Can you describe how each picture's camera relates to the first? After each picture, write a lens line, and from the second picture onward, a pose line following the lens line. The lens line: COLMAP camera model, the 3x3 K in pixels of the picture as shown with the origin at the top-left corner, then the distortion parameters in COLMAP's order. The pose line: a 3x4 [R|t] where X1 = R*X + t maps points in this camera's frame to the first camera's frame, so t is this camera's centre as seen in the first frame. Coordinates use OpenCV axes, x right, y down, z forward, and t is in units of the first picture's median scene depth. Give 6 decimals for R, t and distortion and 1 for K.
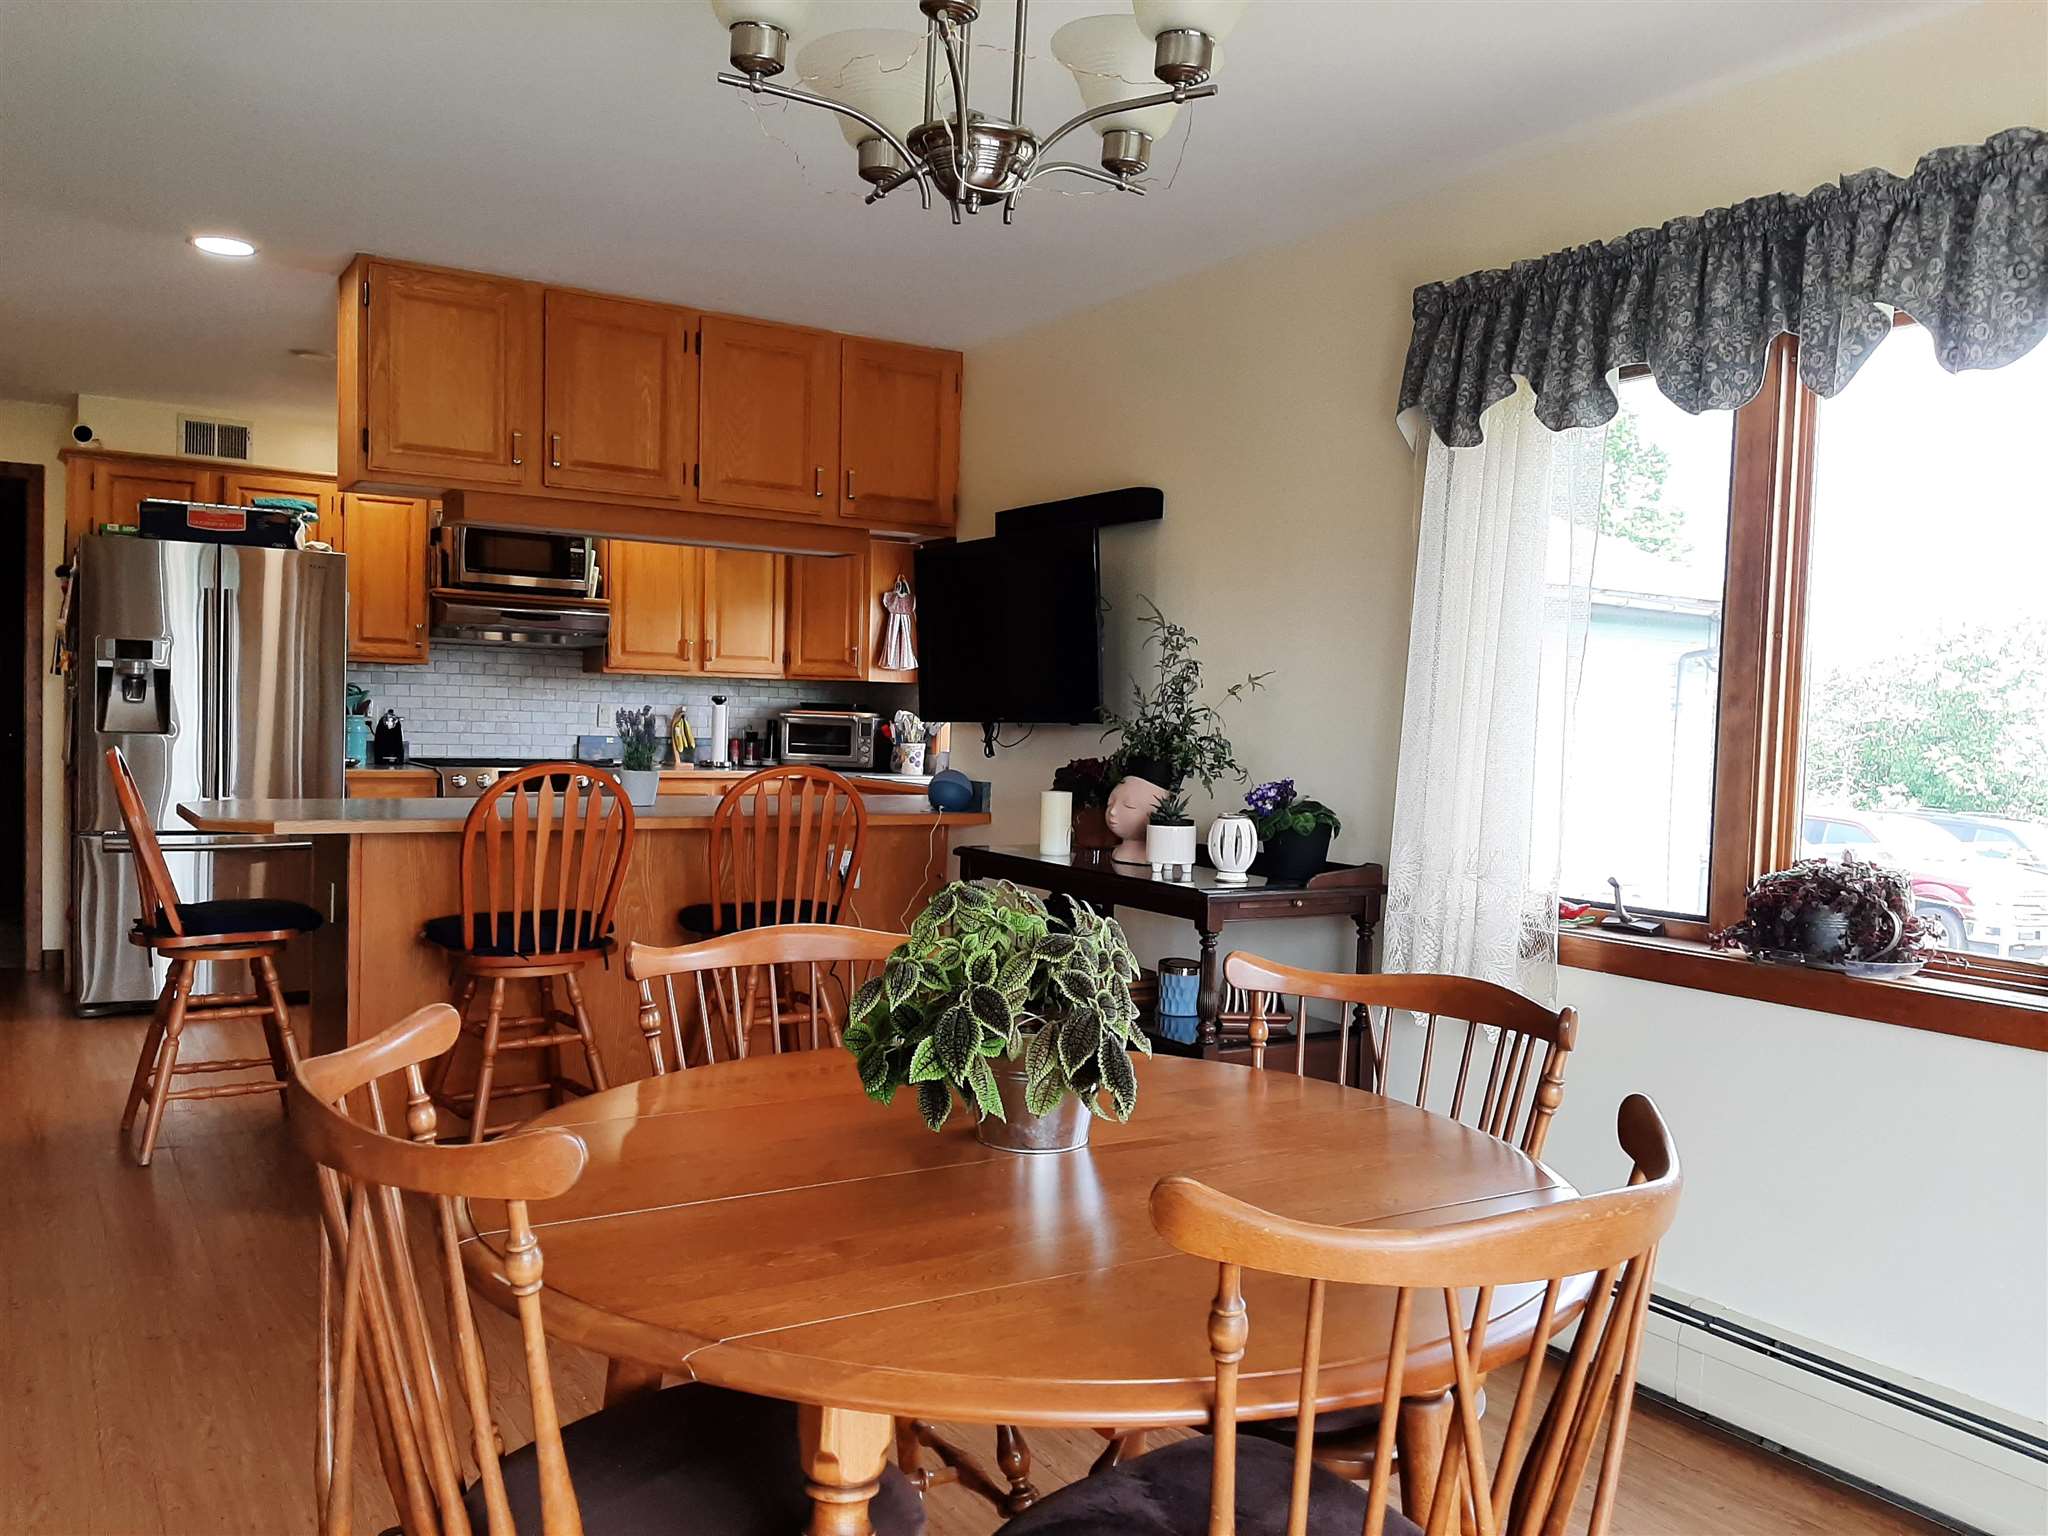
lens RADIAL K [[1580.8, 0, 1013.5], [0, 1580.8, 780.6], [0, 0, 1]] dist [0.102086, -0.178495]
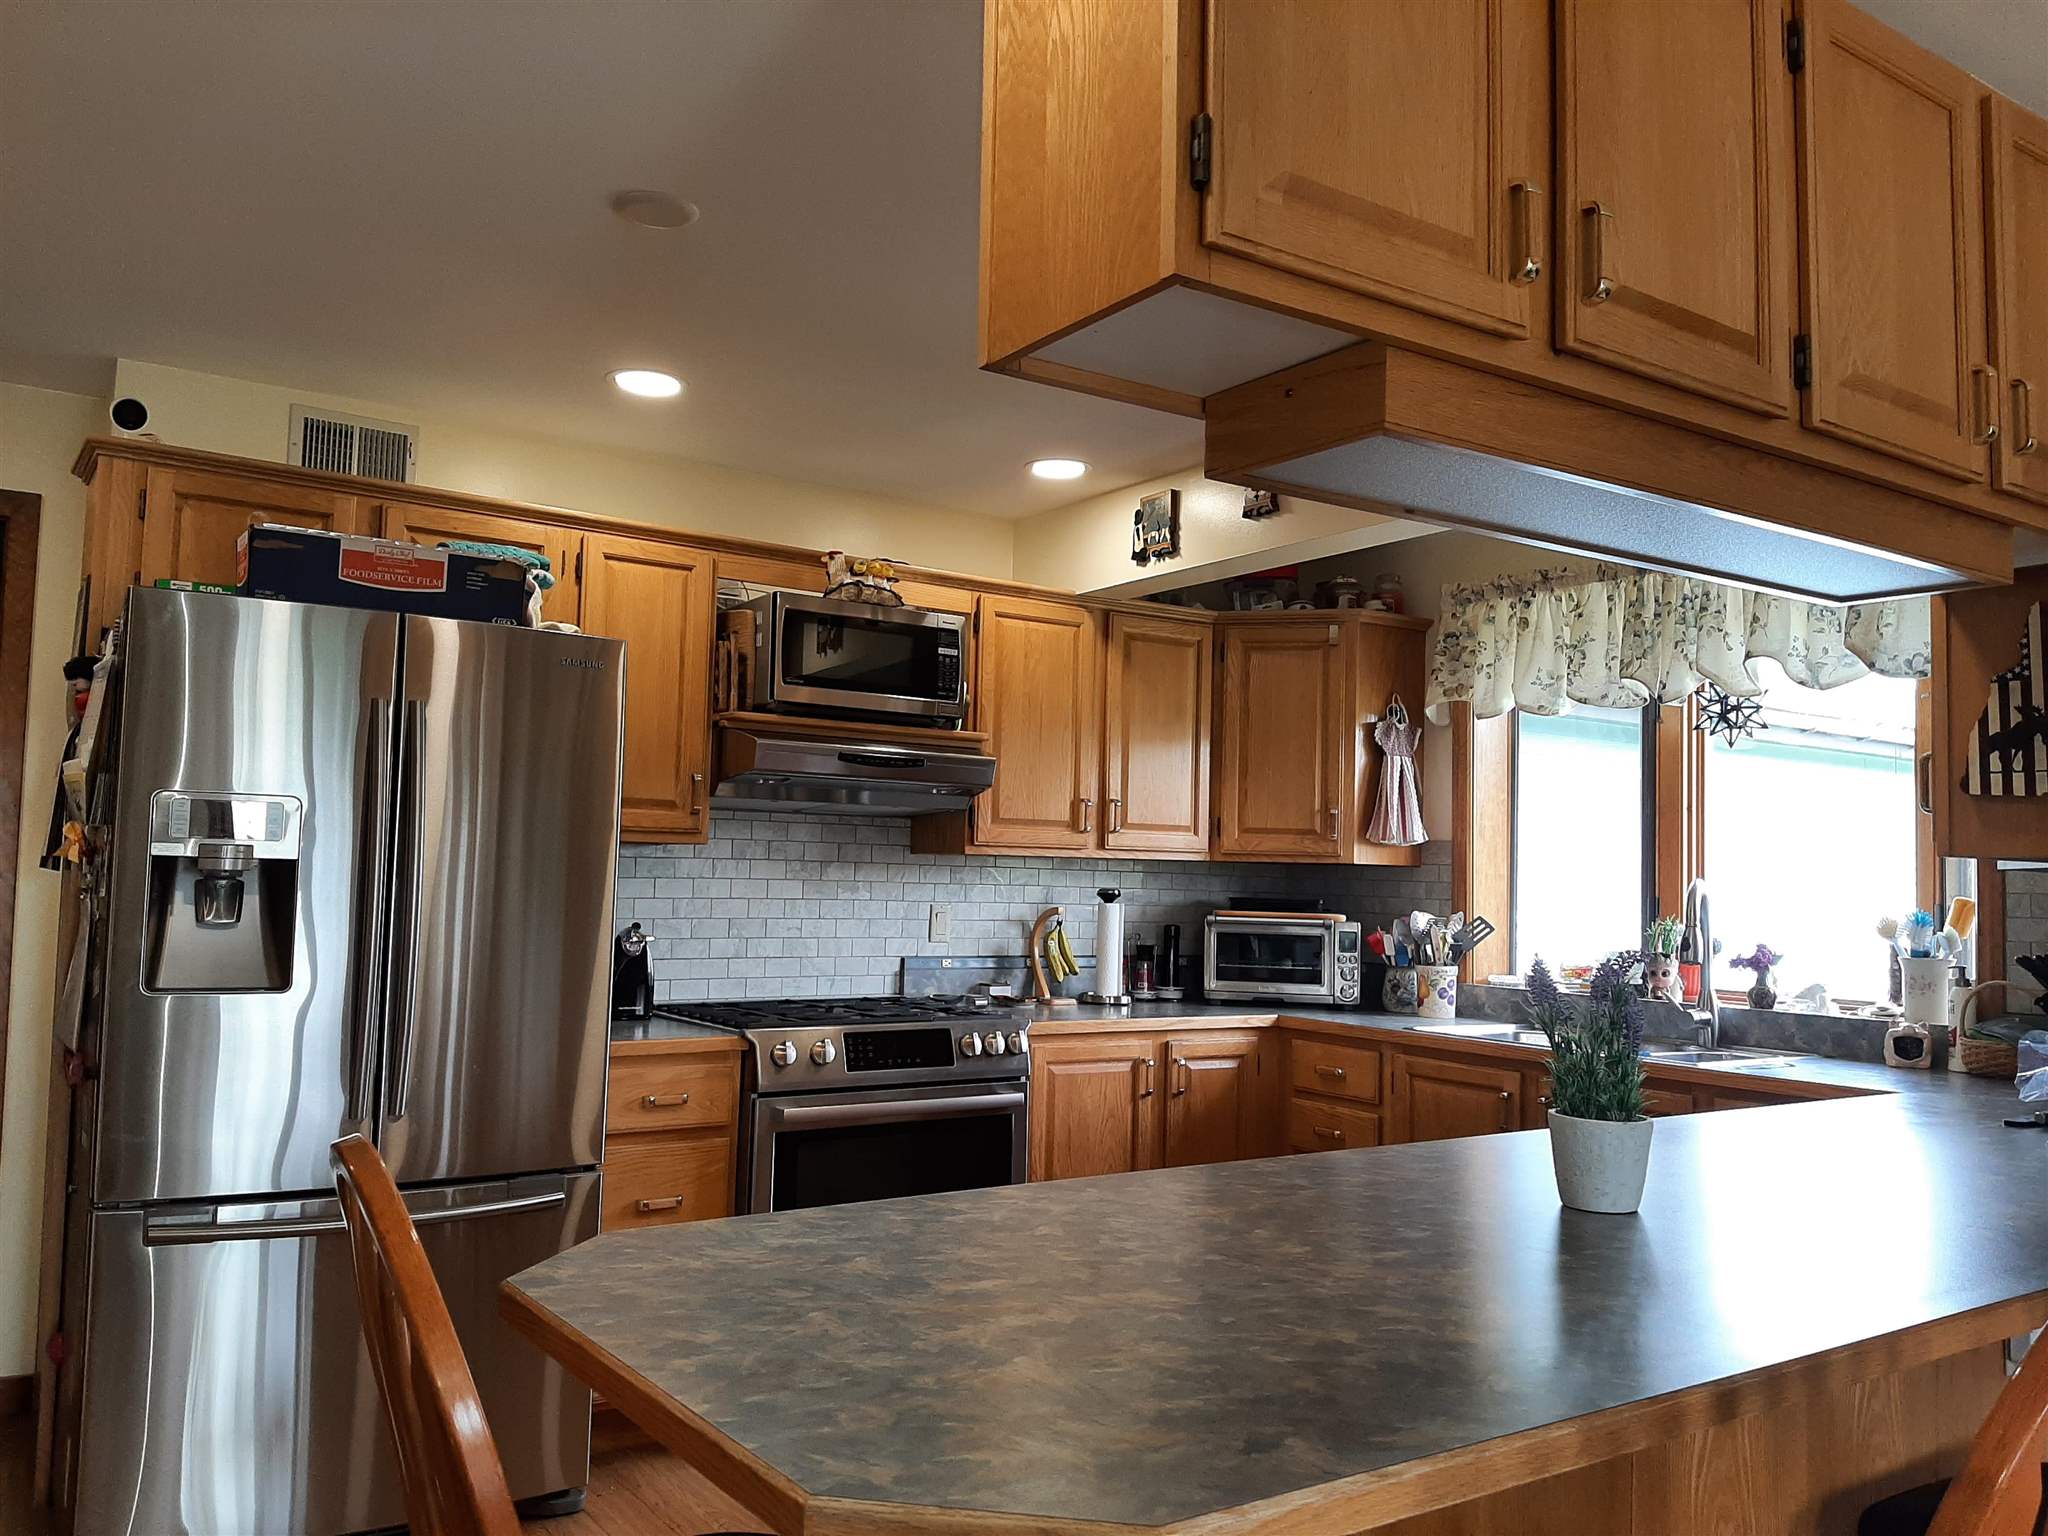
lens RADIAL K [[1580.8, 0, 1024.3], [0, 1580.8, 775.9], [0, 0, 1]] dist [0.102086, -0.178495]
pose [[0.999129, -0.004296, 0.041518, -0.285107], [0.008824, 0.993946, -0.109512, -0.034503], [-0.040796, 0.109783, 0.993118, 0.439962]]
